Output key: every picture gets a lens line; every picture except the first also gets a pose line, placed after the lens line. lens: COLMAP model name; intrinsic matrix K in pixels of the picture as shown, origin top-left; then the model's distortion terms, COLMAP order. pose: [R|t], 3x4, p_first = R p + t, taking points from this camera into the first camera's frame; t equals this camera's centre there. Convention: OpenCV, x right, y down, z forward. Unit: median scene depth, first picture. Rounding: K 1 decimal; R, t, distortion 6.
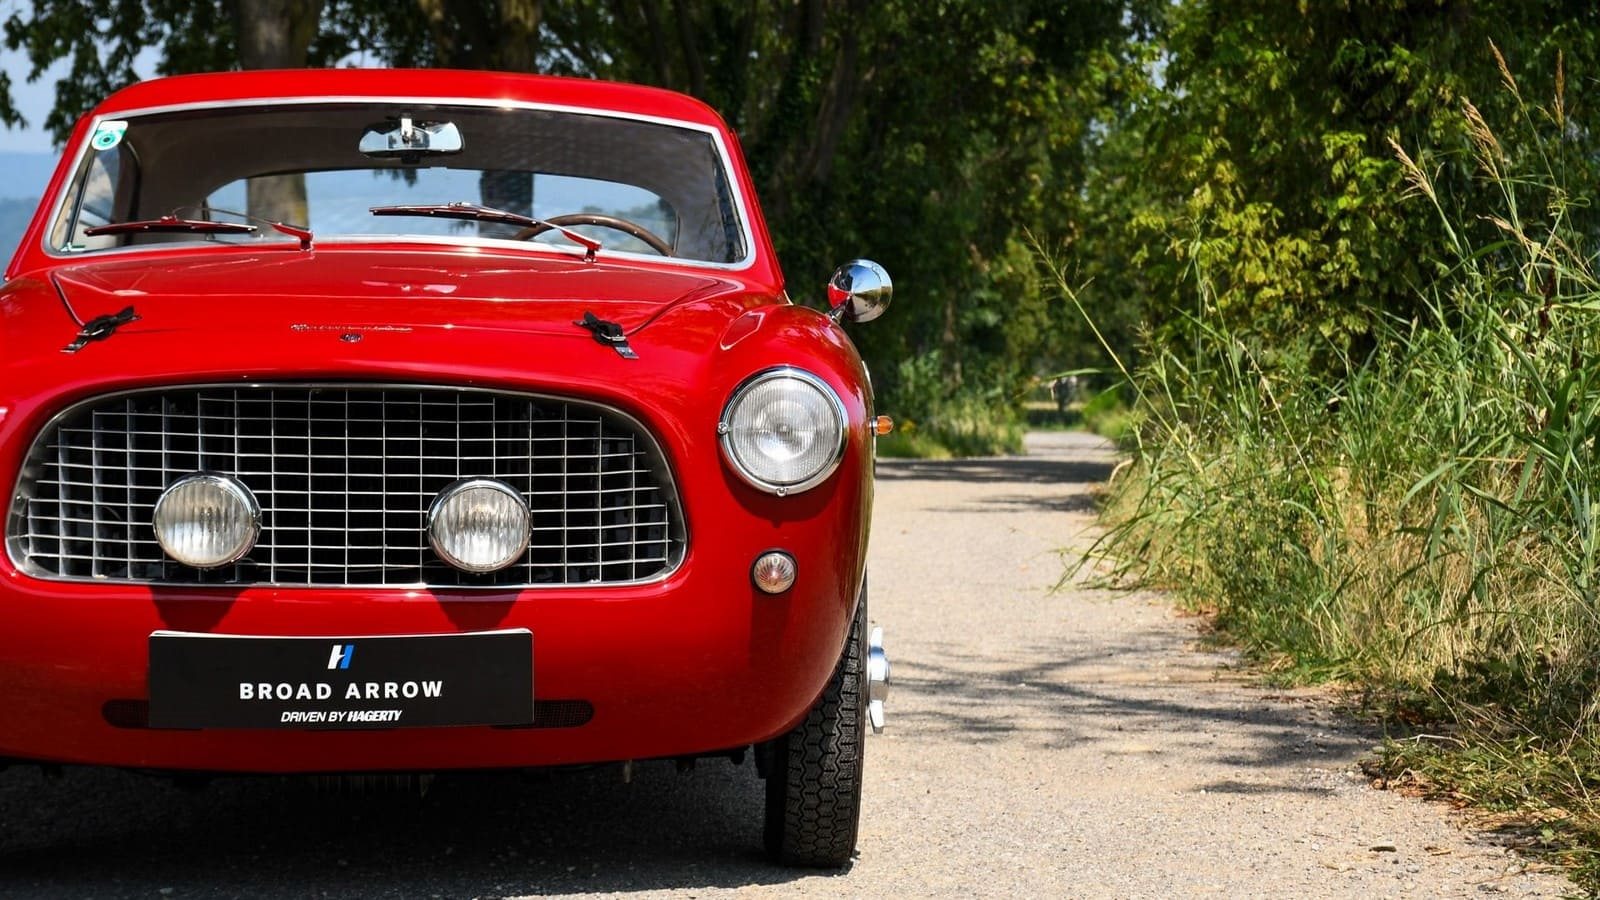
lens RADIAL K [[10067.7, 0, 870.1], [0, 10067.7, 446.5], [0, 0, 1]] dist [2.023469, 31.862529]
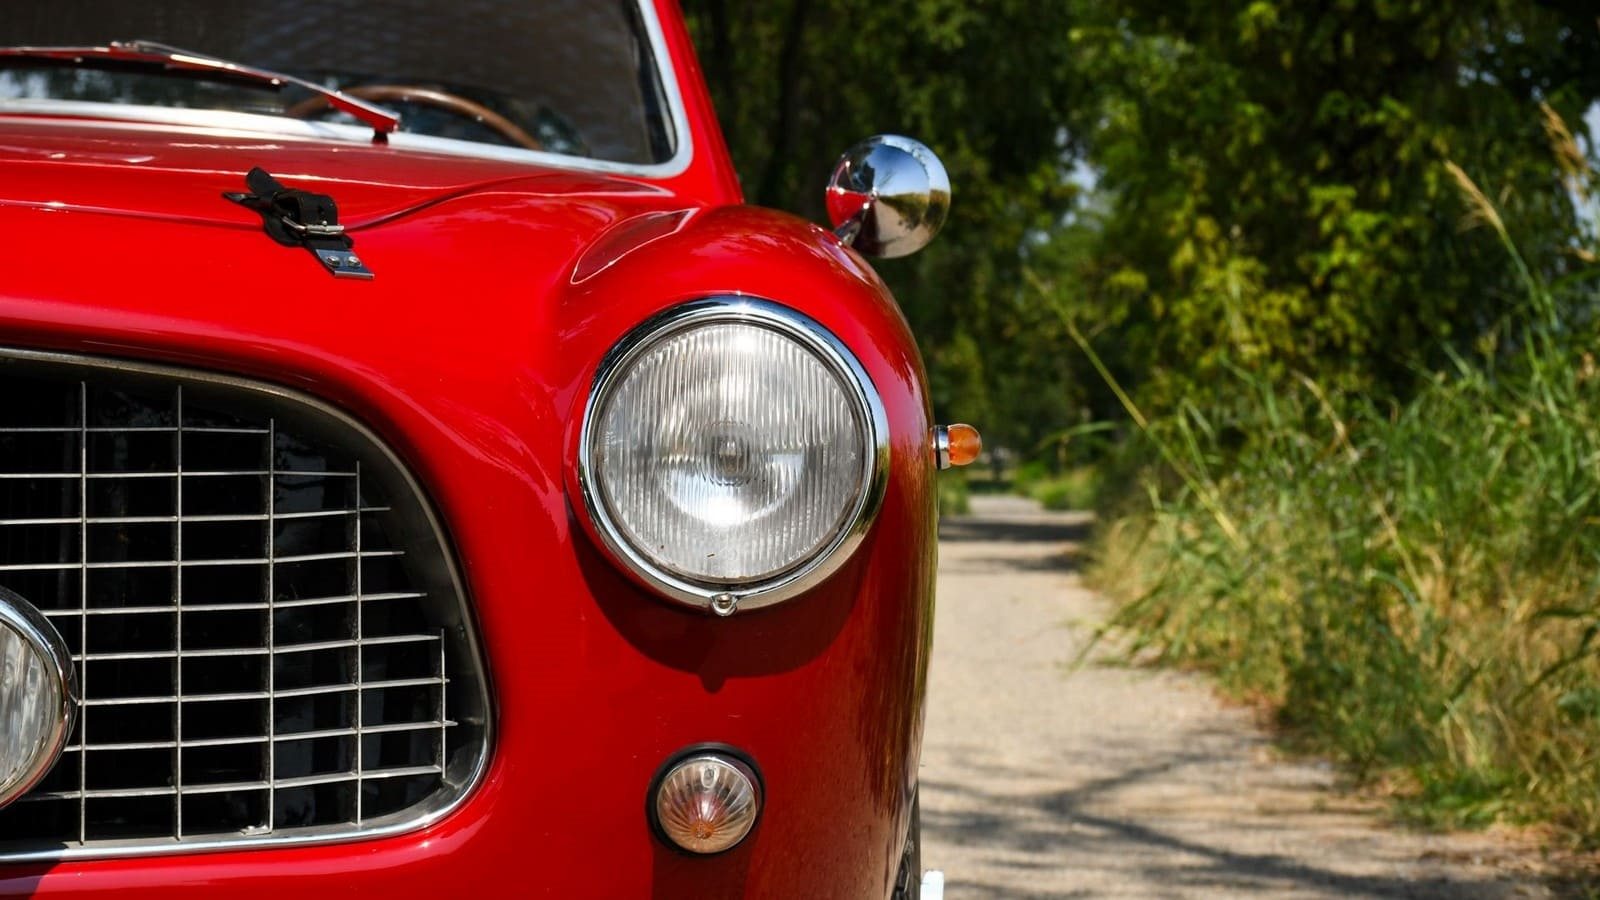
lens RADIAL K [[6674.0, 0, 803.4], [0, 6674.0, 538.6], [0, 0, 1]] dist [1.008067, 3.482883]
pose [[0.999991, -0.002537, -0.003431, -0.004208], [0.002551, 0.999988, 0.004063, 0.000705], [0.003420, -0.004072, 0.999986, 0.658124]]
